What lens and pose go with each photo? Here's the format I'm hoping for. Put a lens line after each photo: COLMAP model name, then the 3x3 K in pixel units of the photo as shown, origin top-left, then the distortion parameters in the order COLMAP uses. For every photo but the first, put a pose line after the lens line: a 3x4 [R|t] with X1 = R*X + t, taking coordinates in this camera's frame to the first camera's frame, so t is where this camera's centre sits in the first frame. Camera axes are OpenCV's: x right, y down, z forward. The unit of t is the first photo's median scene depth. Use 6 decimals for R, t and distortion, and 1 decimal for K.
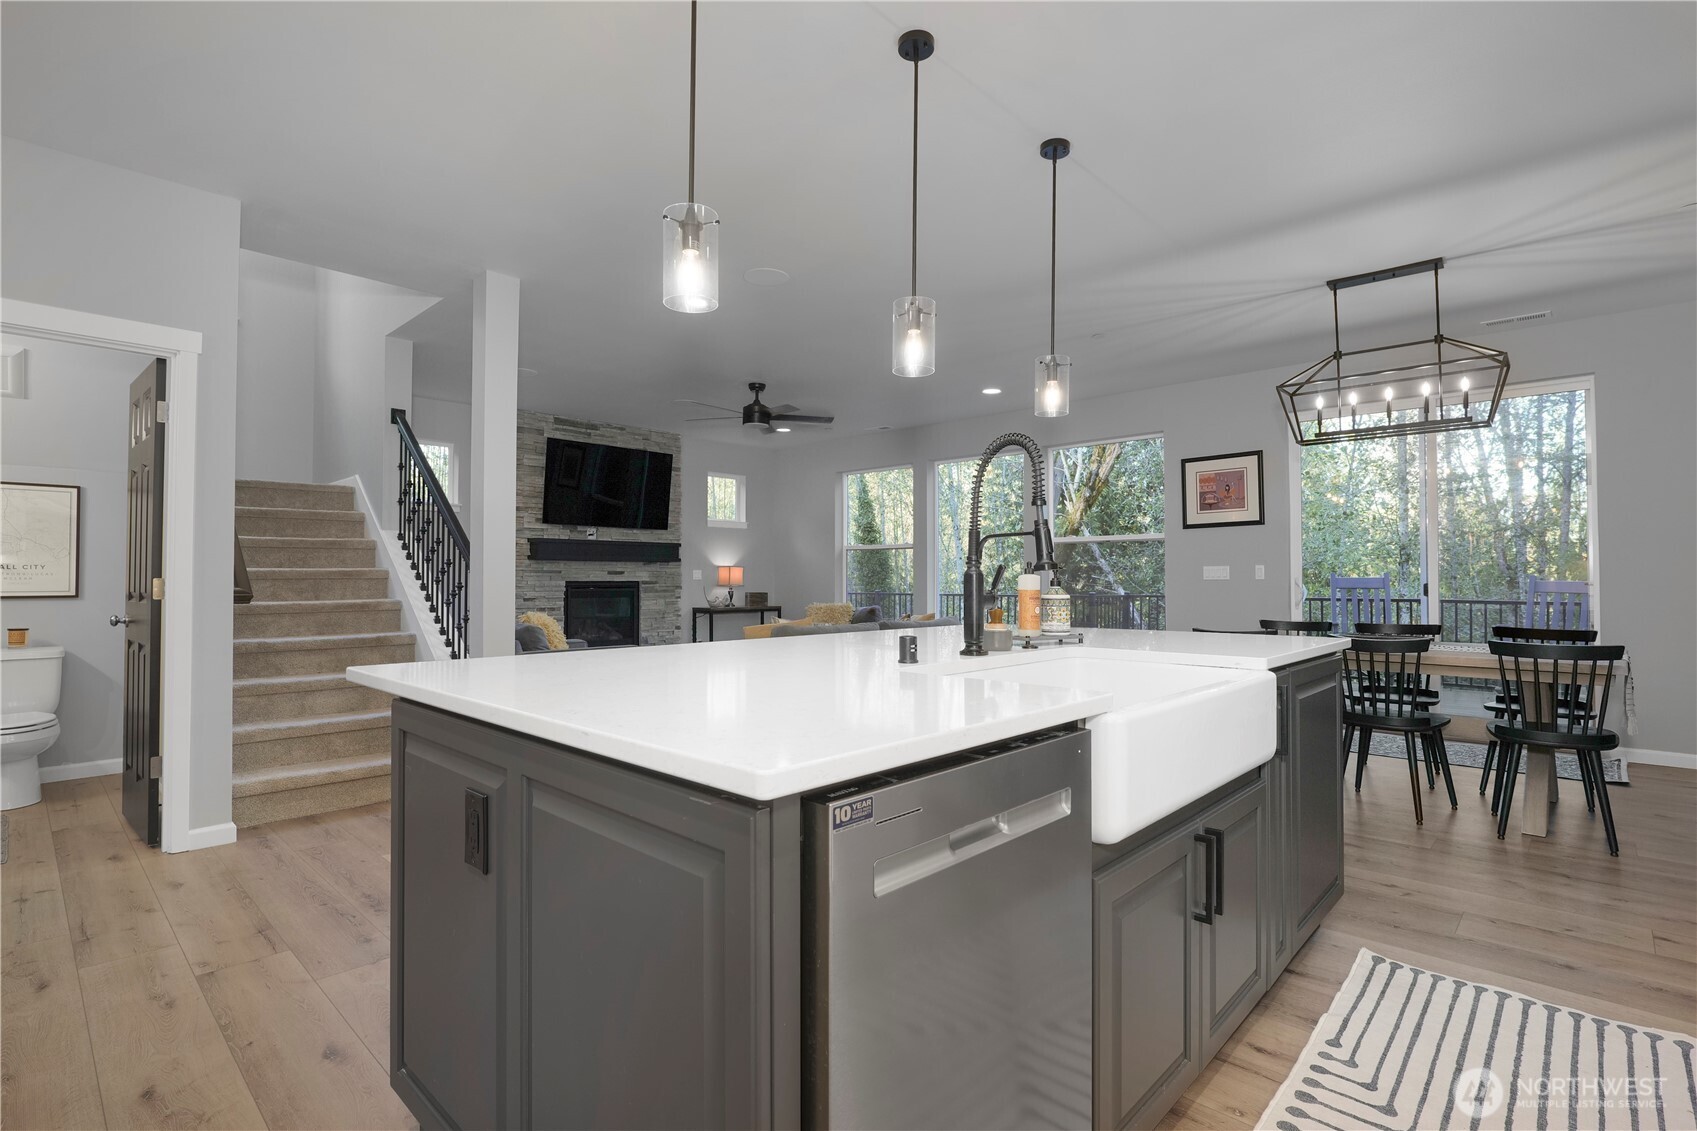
lens RADIAL K [[805.5, 0, 848.2], [0, 805.5, 559.4], [0, 0, 1]] dist [-0.009839, -0.001416]
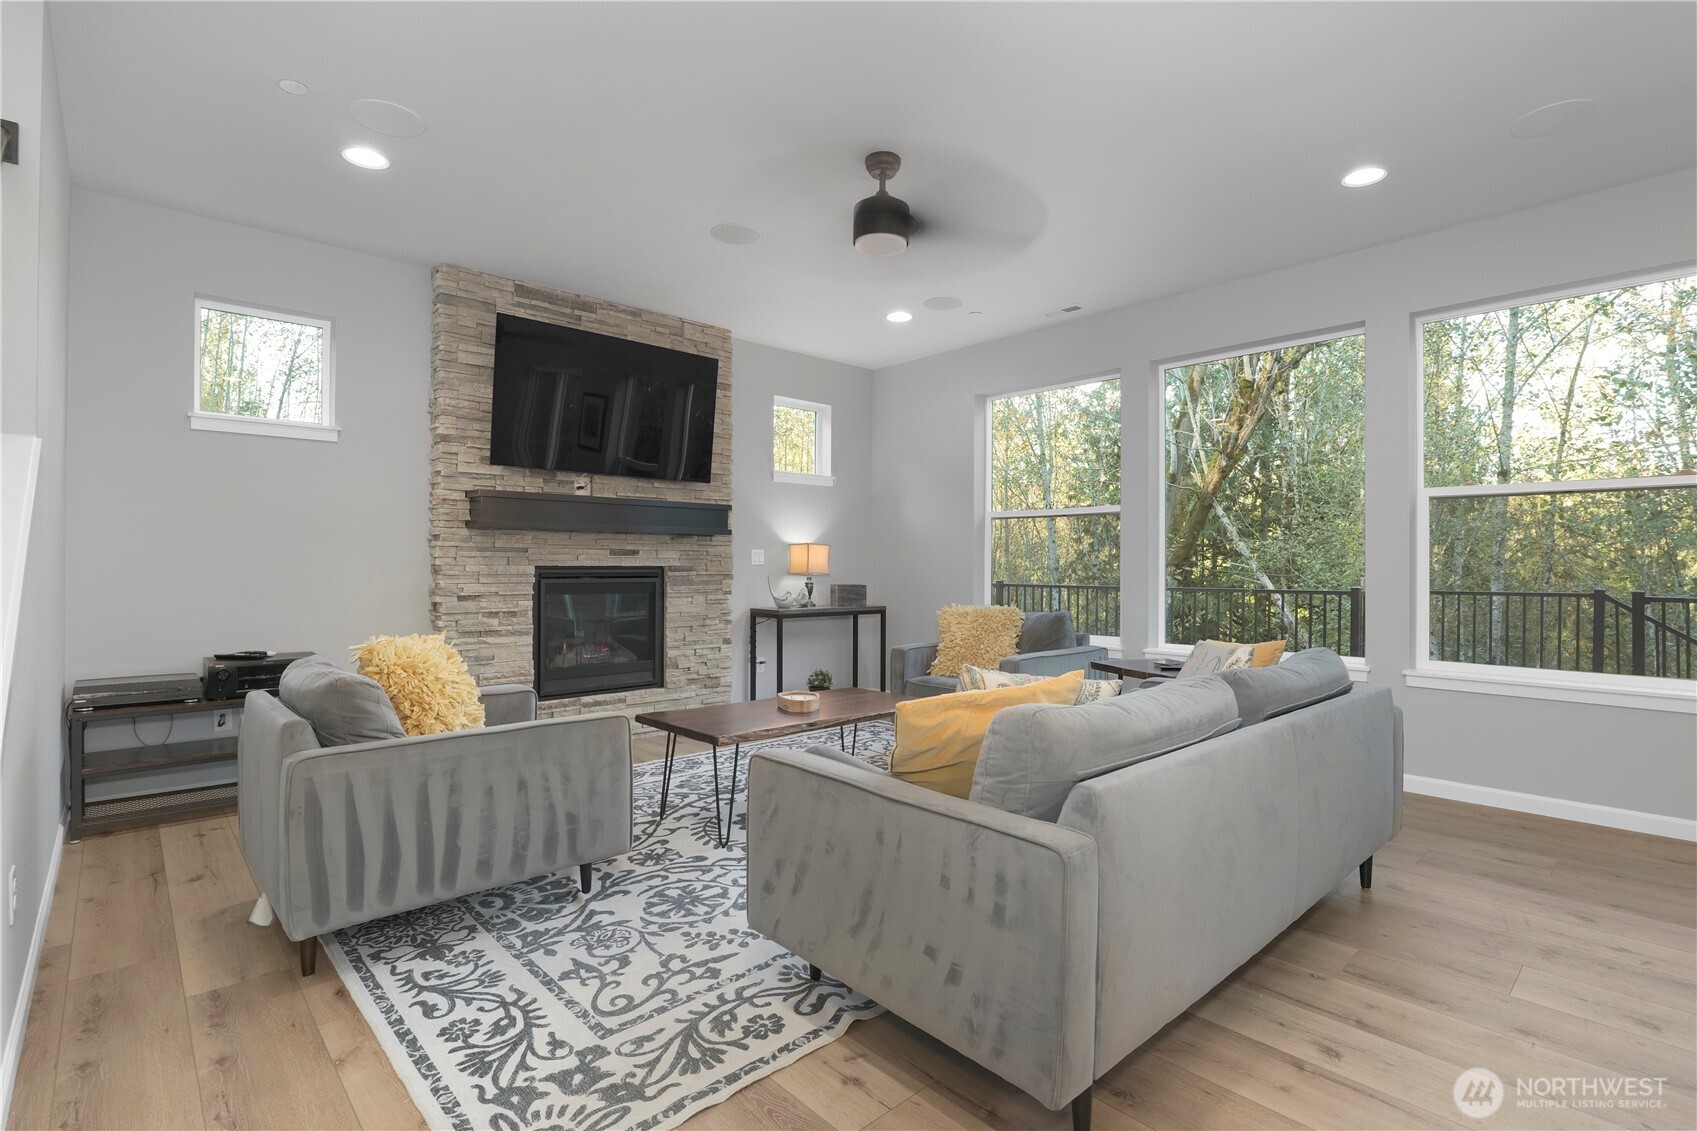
lens RADIAL K [[805.5, 0, 844.3], [0, 805.5, 561.2], [0, 0, 1]] dist [-0.009839, -0.001416]
pose [[0.997208, 0.003037, -0.074608, -0.076245], [-0.001601, 0.999813, 0.019297, 0.010725], [0.074653, -0.019124, 0.997026, 0.393625]]
